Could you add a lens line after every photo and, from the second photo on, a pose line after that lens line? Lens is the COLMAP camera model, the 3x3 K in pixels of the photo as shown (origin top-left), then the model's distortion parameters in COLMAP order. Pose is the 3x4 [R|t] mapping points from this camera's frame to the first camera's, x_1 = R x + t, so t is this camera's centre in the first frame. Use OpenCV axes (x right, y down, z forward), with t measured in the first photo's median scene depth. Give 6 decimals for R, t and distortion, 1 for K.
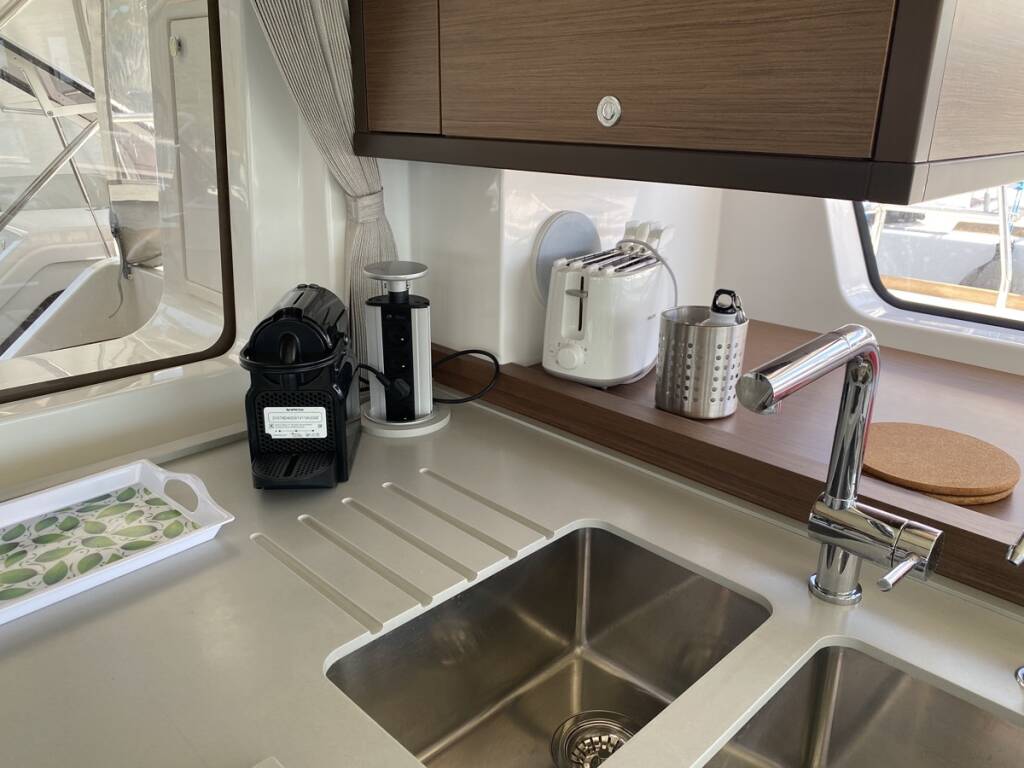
lens RADIAL K [[781.9, 0, 512.0], [0, 781.9, 384.0], [0, 0, 1]] dist [0.108482, -0.221630]
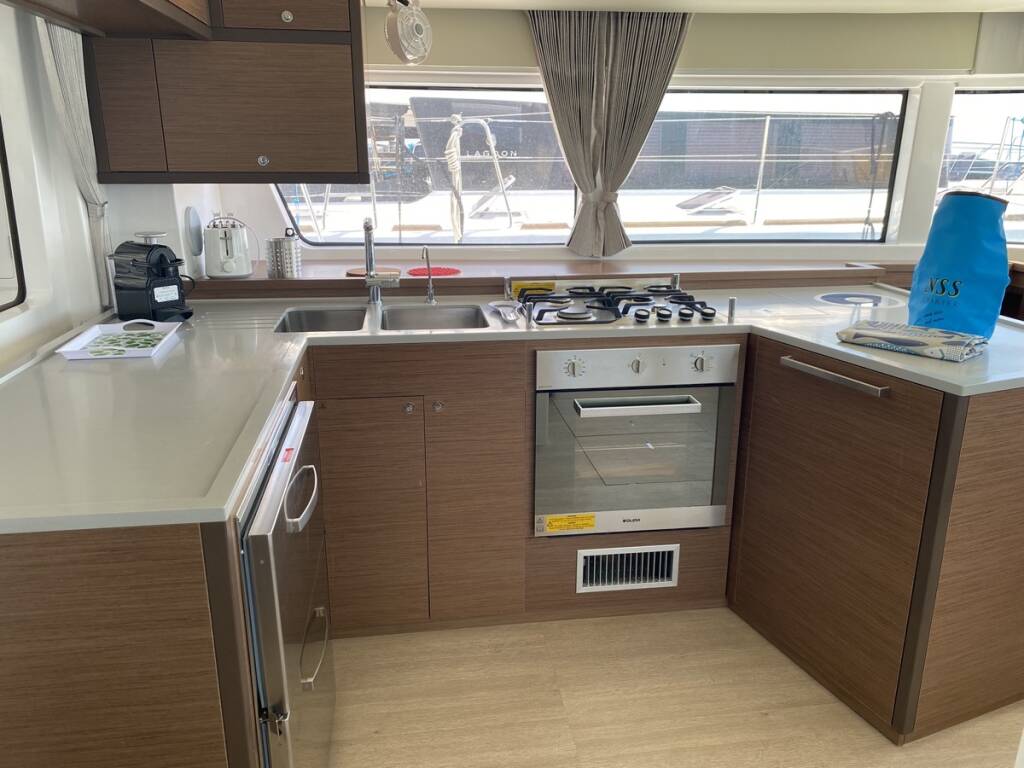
lens RADIAL K [[779.7, 0, 512.0], [0, 779.7, 384.0], [0, 0, 1]] dist [0.040763, -0.050846]
pose [[0.602393, -0.232424, 0.763611, -1.251530], [0.265376, 0.960564, 0.083023, 0.322424], [-0.752794, 0.152631, 0.640317, -1.020245]]
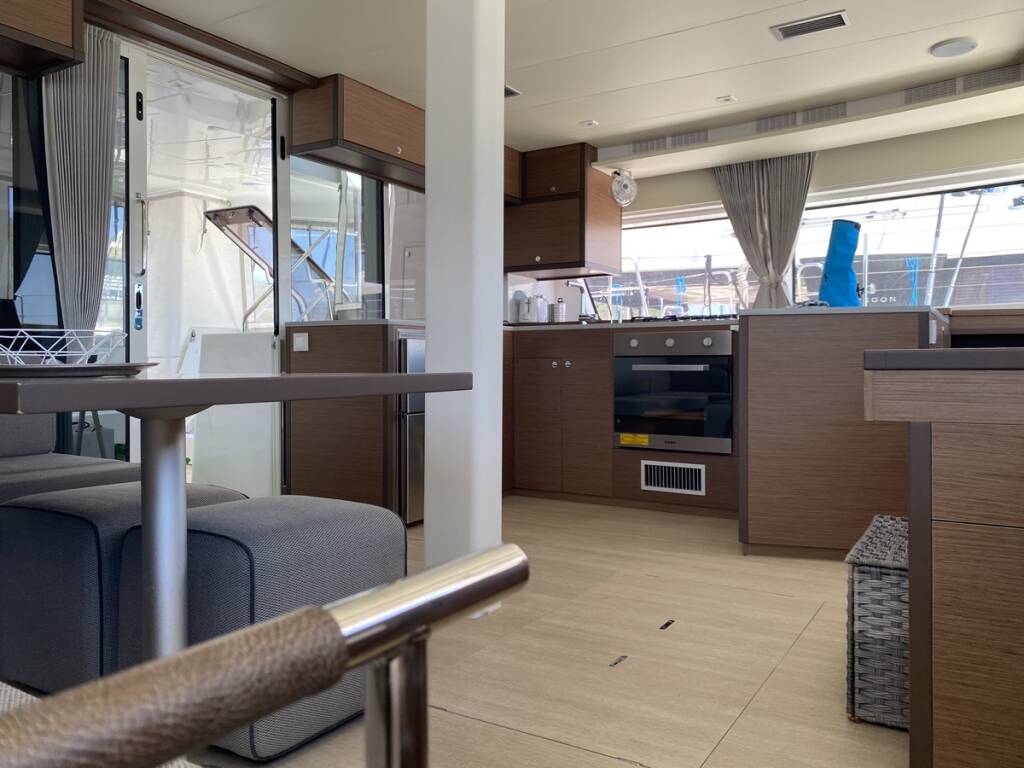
lens RADIAL K [[781.9, 0, 512.0], [0, 781.9, 384.0], [0, 0, 1]] dist [0.108482, -0.221630]
pose [[0.974785, -0.015426, 0.222612, -0.981558], [0.081910, 0.952704, -0.292654, 1.584071], [-0.207569, 0.303509, 0.929945, -2.902153]]
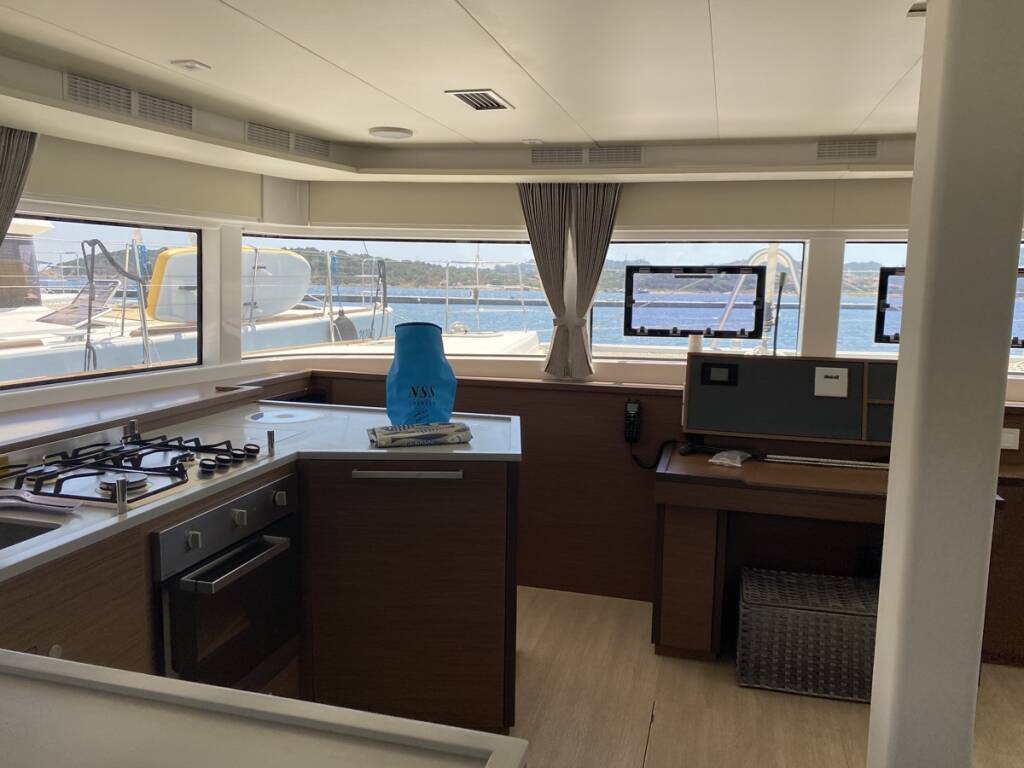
lens RADIAL K [[781.9, 0, 512.0], [0, 781.9, 384.0], [0, 0, 1]] dist [0.108482, -0.221630]
pose [[-0.511772, -0.132155, 0.848896, -1.386689], [0.257629, 0.919017, 0.298388, -0.139686], [-0.819583, 0.371406, -0.436280, 0.154240]]
